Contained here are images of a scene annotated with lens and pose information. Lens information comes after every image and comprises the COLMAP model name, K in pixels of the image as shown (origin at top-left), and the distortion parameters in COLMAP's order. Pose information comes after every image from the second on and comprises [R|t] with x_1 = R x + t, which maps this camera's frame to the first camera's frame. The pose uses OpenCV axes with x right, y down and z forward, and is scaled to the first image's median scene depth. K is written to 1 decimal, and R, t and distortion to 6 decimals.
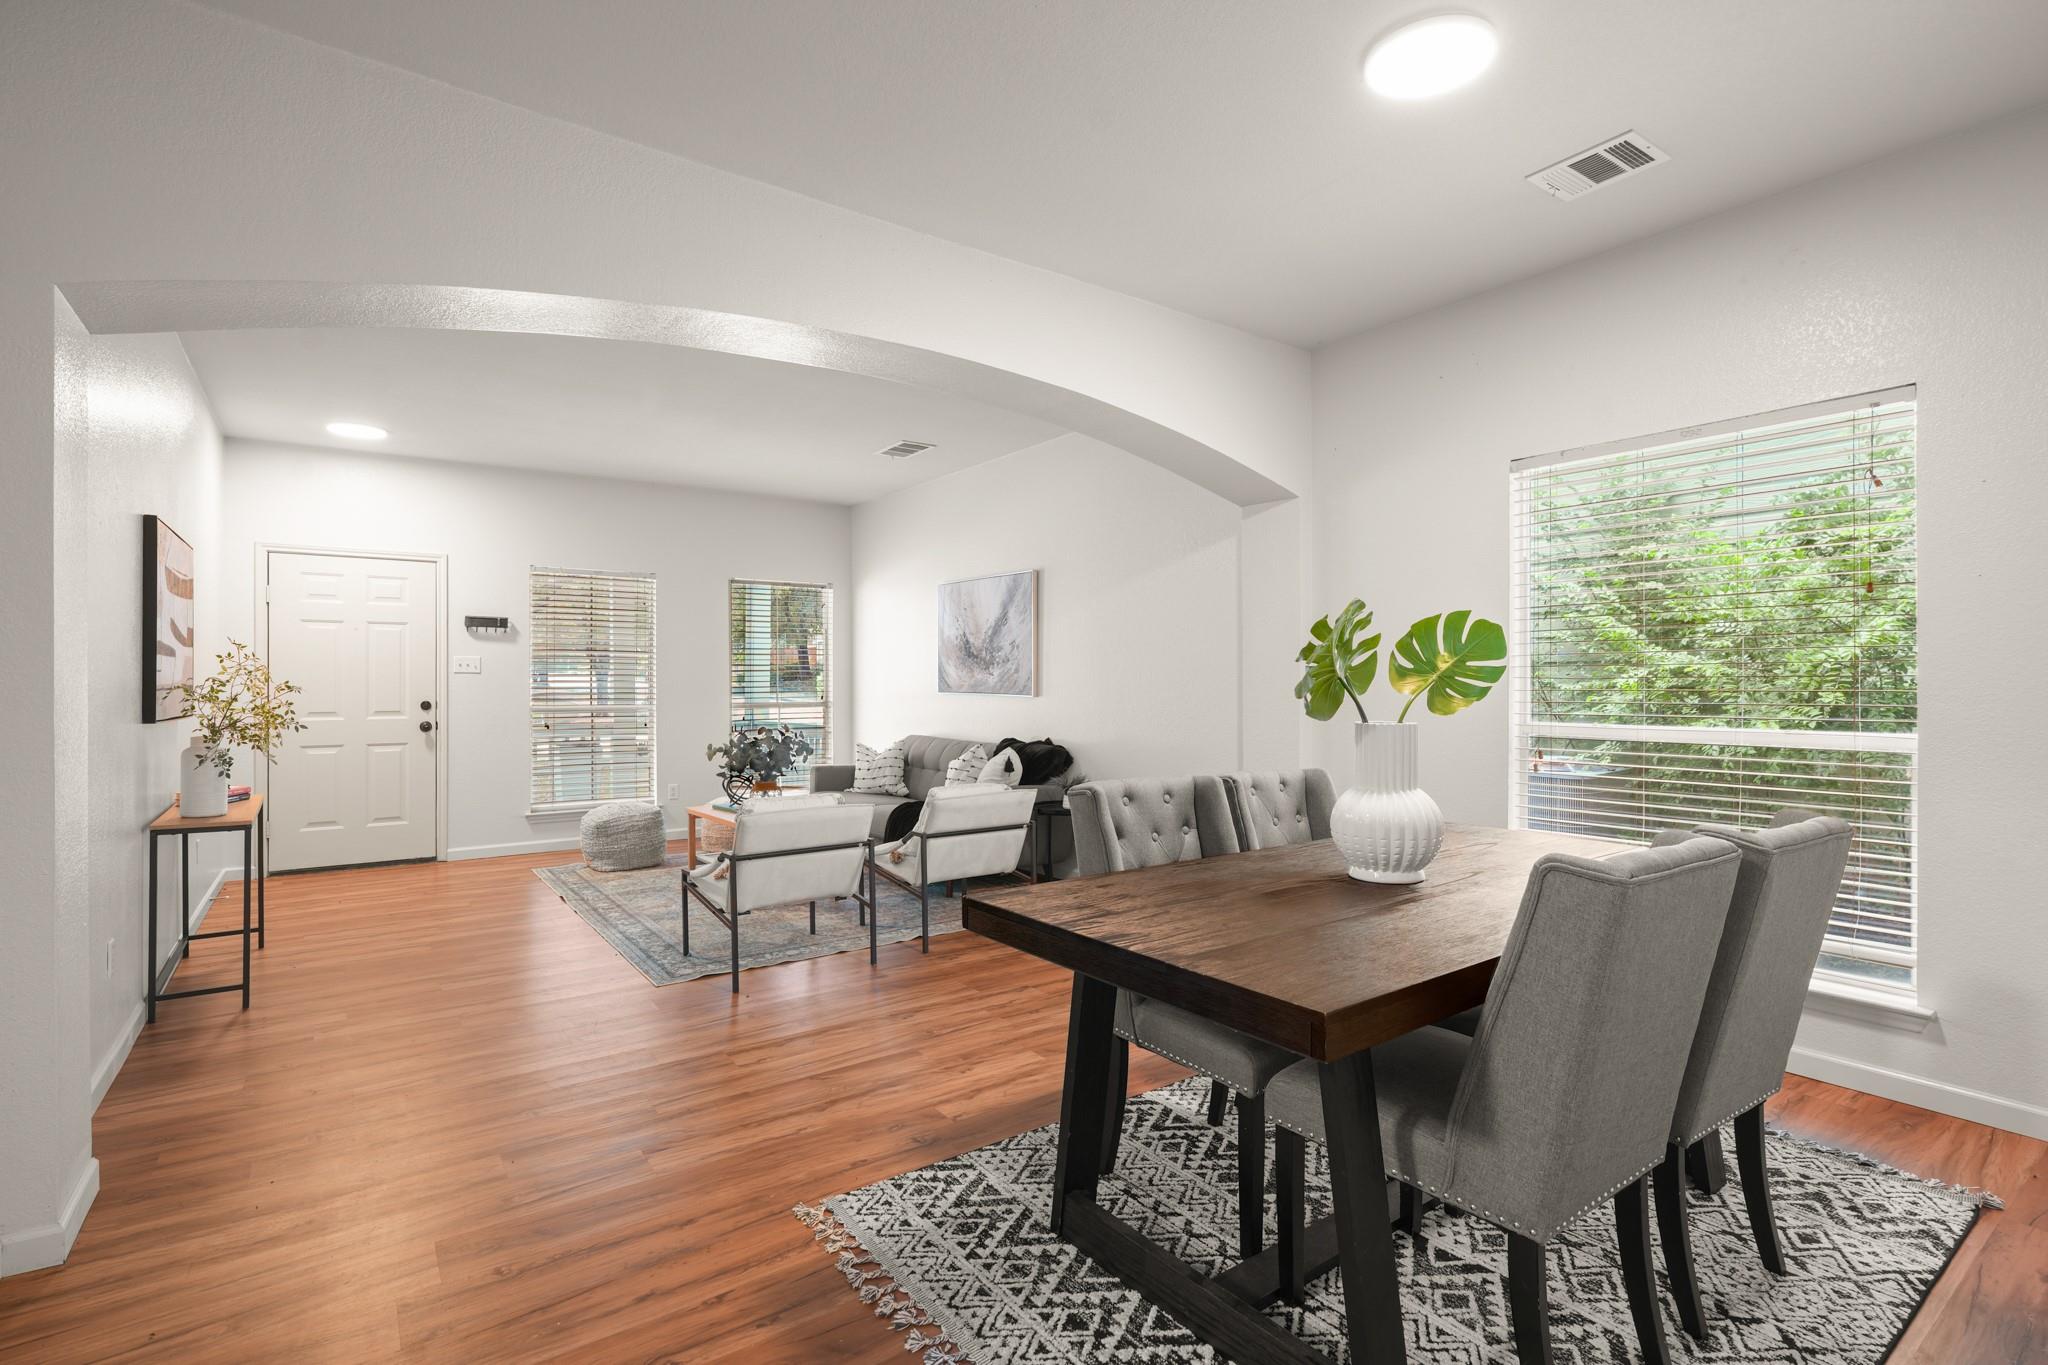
lens RADIAL K [[958.8, 0, 1022.6], [0, 958.8, 678.8], [0, 0, 1]] dist [-0.014321, 0.000161]
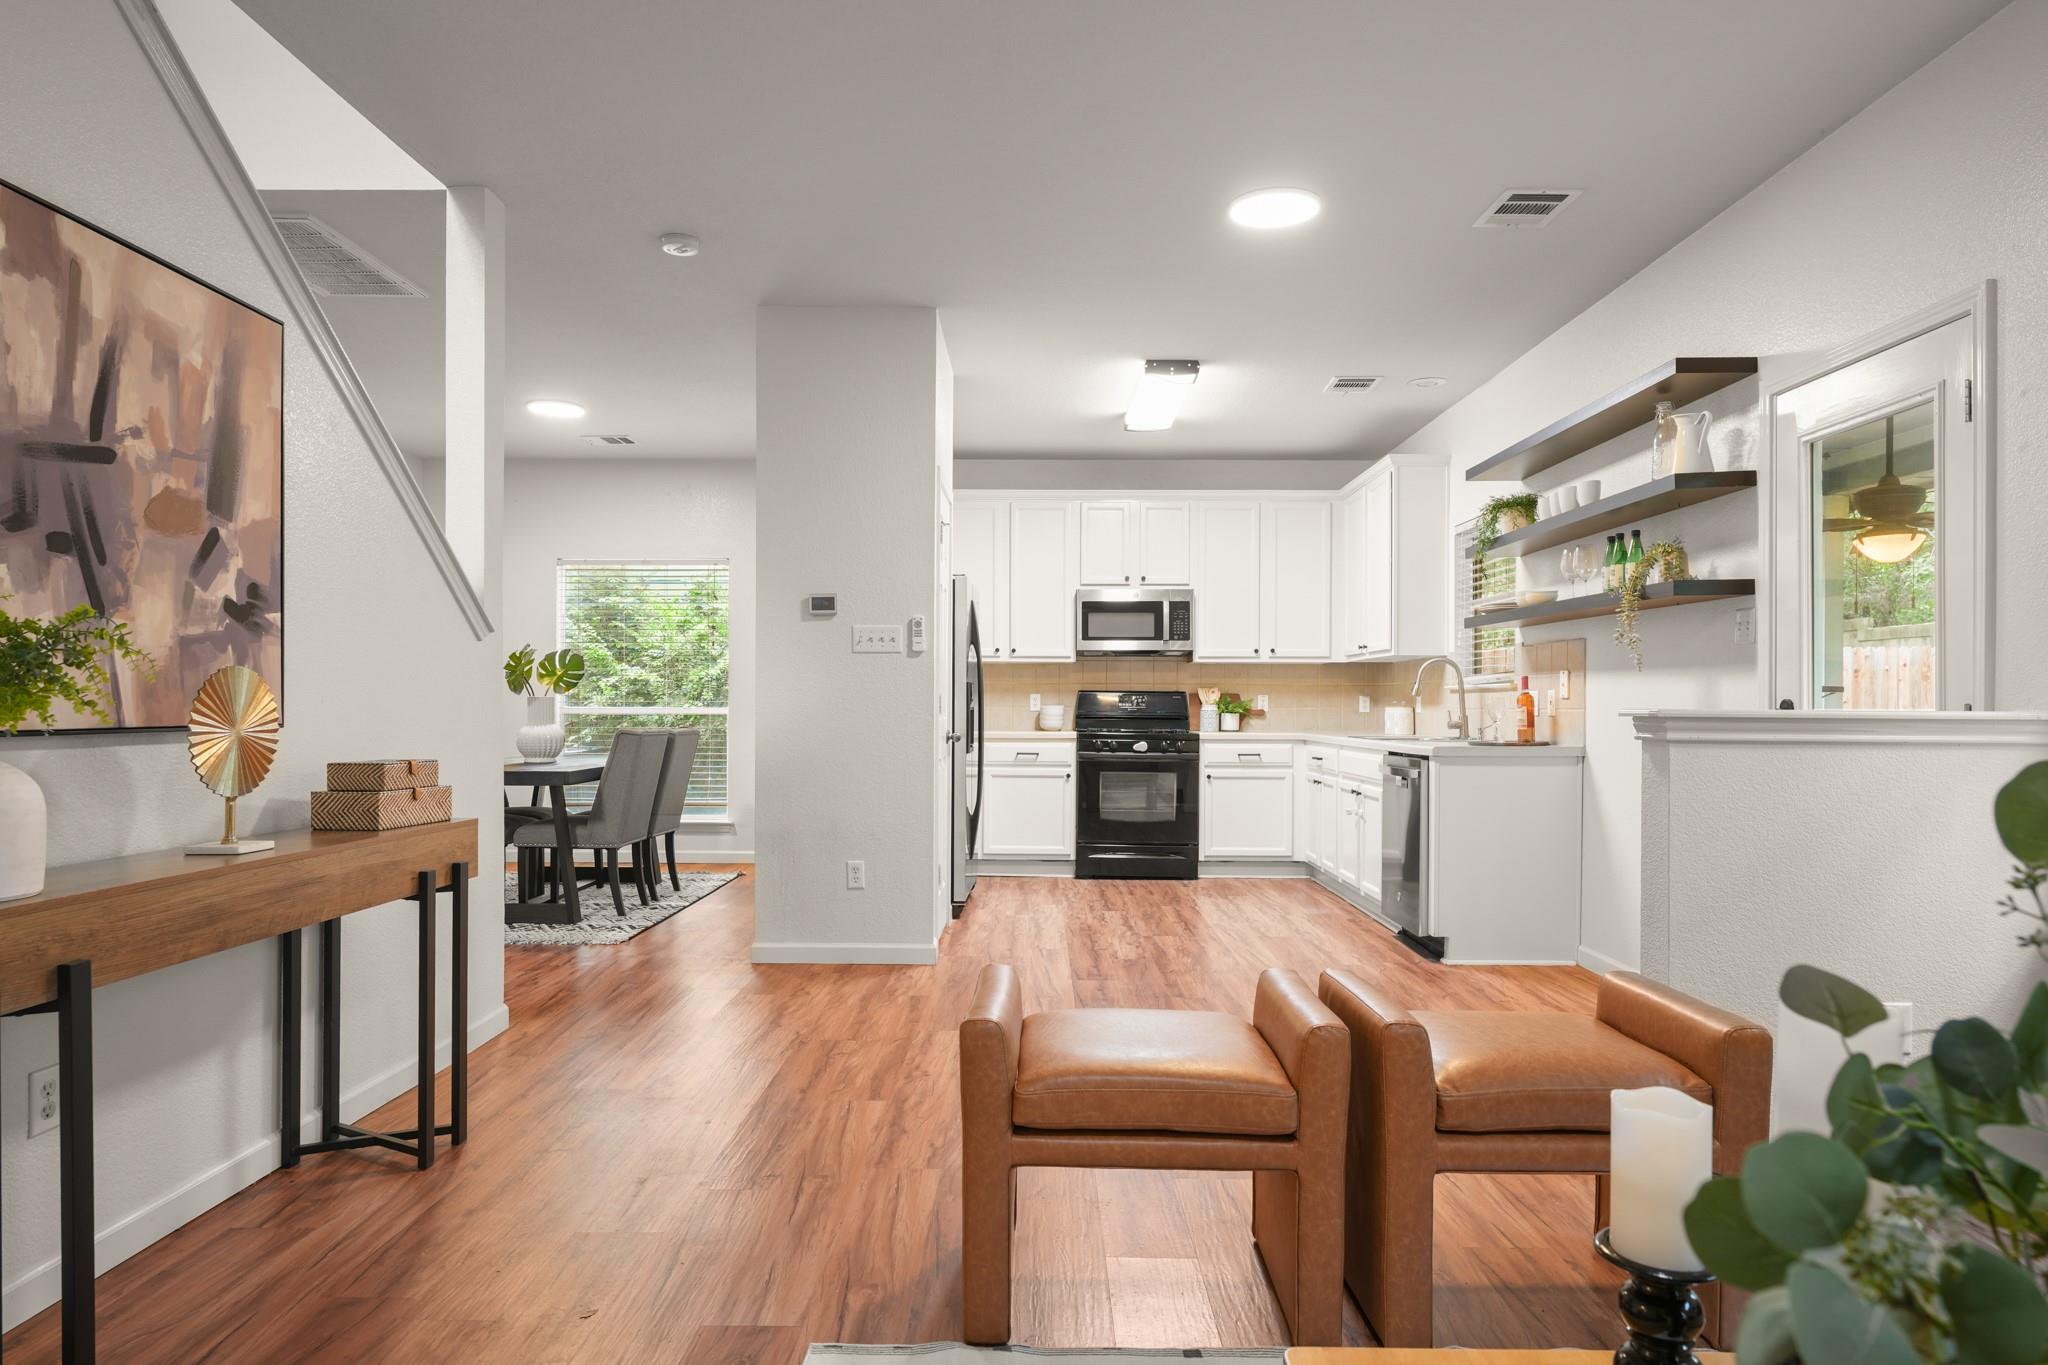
lens RADIAL K [[1228.6, 0, 1025.3], [0, 1228.6, 709.3], [0, 0, 1]] dist [-0.001106, 0.003342]
pose [[0.593942, 0.001615, 0.804506, -0.639736], [-0.008692, 0.999953, 0.004409, 0.025581], [-0.804461, -0.009611, 0.593928, -0.836120]]
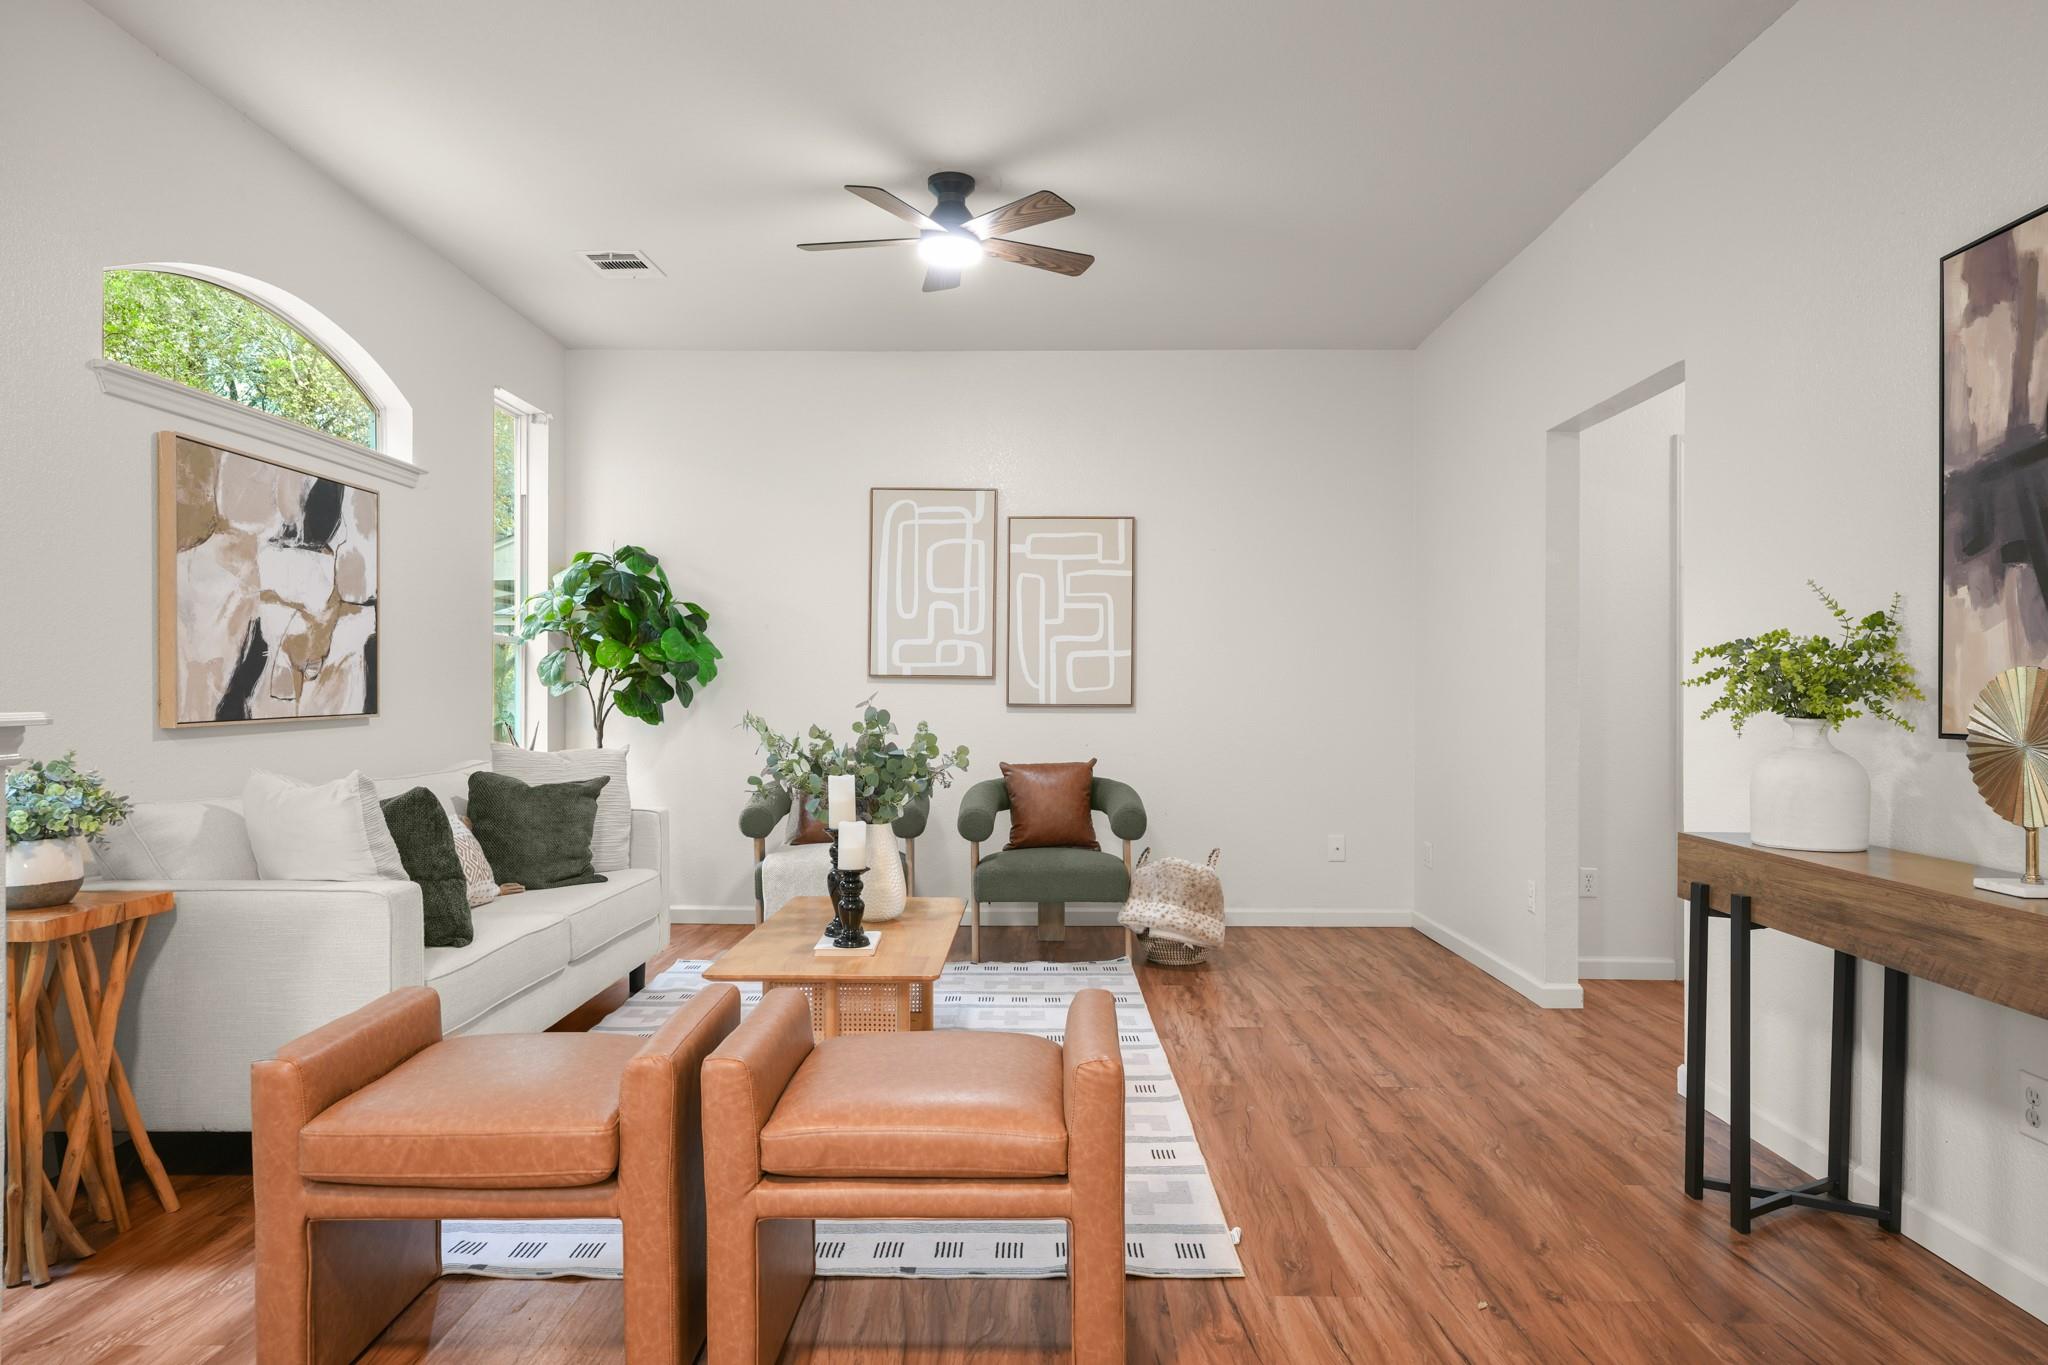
lens RADIAL K [[1256.7, 0, 1025.0], [0, 1256.7, 694.6], [0, 0, 1]] dist [0.002052, 0.002903]
pose [[-0.594125, 0.003328, -0.804366, 0.135093], [0.003123, 0.999993, 0.001831, 0.020323], [0.804367, -0.001424, -0.594131, -0.279775]]
